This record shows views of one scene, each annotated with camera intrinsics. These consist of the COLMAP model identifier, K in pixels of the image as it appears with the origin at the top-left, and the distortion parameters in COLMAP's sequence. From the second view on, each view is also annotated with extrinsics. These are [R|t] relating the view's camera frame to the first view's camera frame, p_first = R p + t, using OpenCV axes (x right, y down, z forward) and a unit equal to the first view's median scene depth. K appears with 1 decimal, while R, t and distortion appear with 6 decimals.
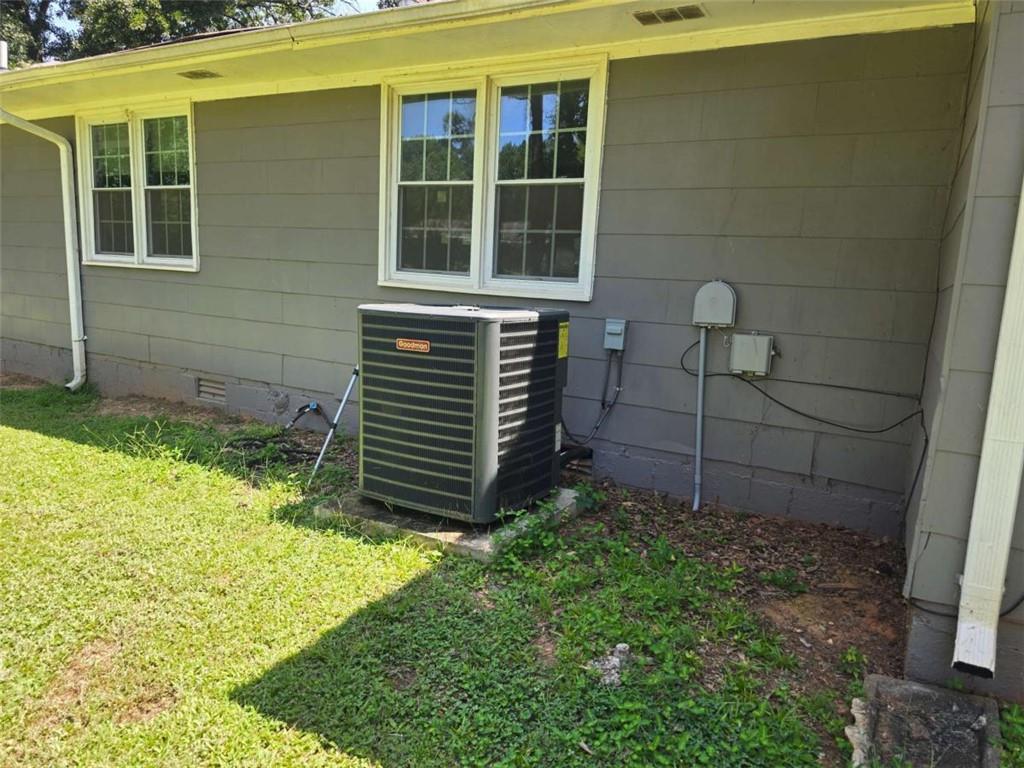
lens RADIAL K [[688.0, 0, 512.0], [0, 688.0, 384.0], [0, 0, 1]] dist [0.089370, -0.068394]
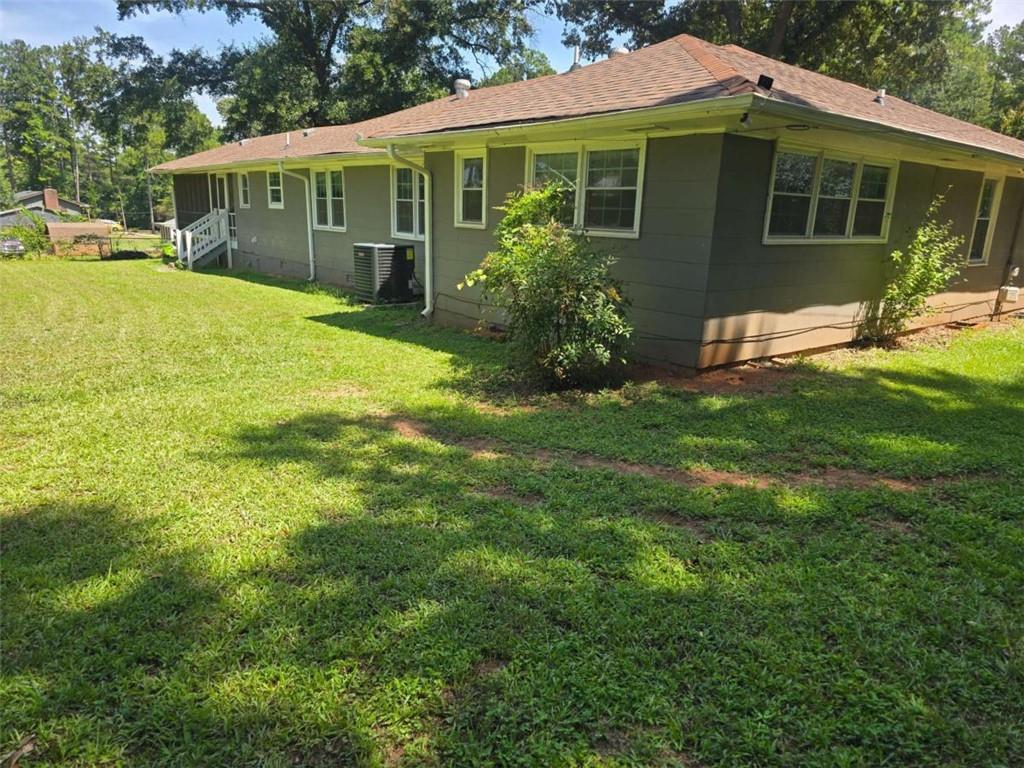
lens RADIAL K [[688.0, 0, 512.0], [0, 688.0, 384.0], [0, 0, 1]] dist [0.089370, -0.068394]
pose [[0.936709, 0.065533, -0.343922, 0.978073], [-0.039612, 0.995856, 0.081869, 0.151680], [0.347862, -0.063064, 0.935422, -1.135230]]
